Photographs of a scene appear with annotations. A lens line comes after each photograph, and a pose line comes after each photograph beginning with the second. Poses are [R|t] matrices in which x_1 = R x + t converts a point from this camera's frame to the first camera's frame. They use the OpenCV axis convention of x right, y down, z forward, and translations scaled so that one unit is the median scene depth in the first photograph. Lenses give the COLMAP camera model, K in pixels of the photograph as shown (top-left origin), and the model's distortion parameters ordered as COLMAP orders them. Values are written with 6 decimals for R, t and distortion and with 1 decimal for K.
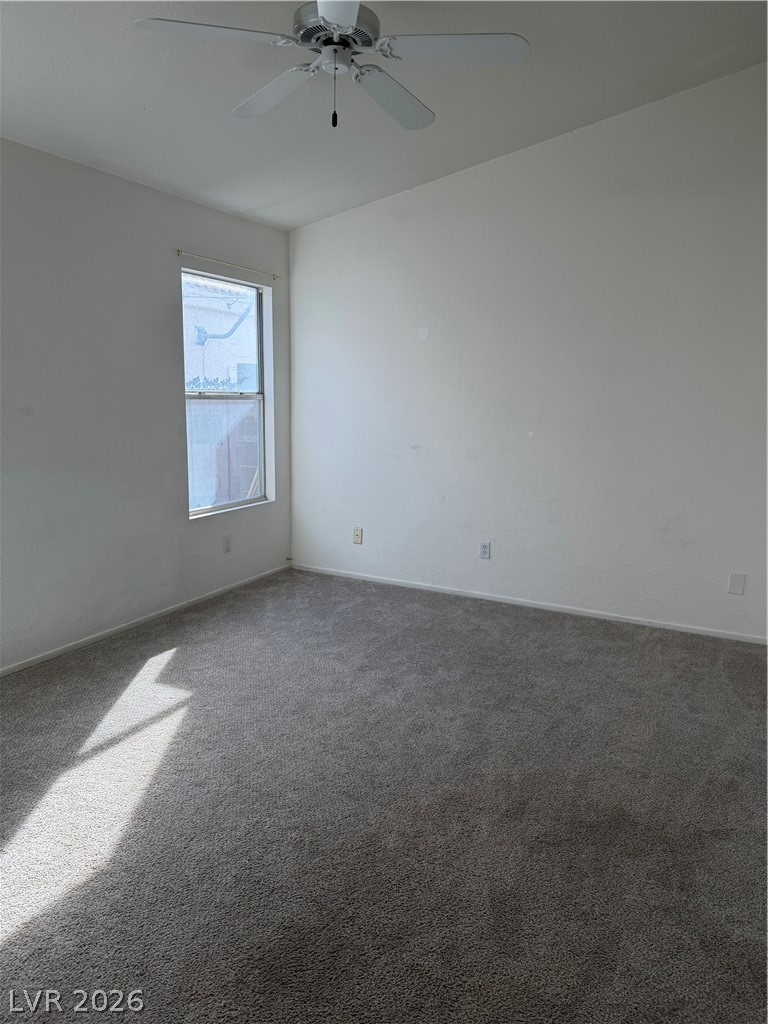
lens RADIAL K [[719.8, 0, 383.6], [0, 719.8, 511.8], [0, 0, 1]] dist [0.001334, 0.000212]
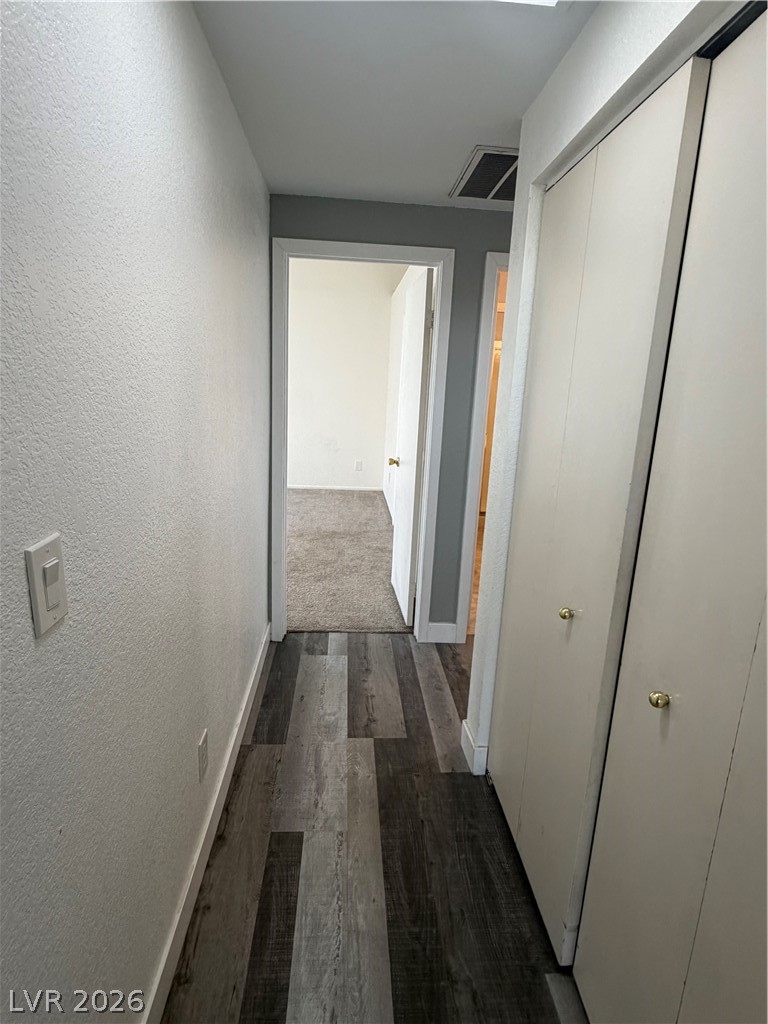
lens RADIAL K [[558.2, 0, 384.0], [0, 558.2, 513.1], [0, 0, 1]] dist [0.002816, -0.002348]
pose [[0.855368, -0.094162, 0.509391, -0.633268], [0.053404, 0.994130, 0.094092, 0.146024], [-0.515261, -0.053280, 0.855376, -1.009537]]
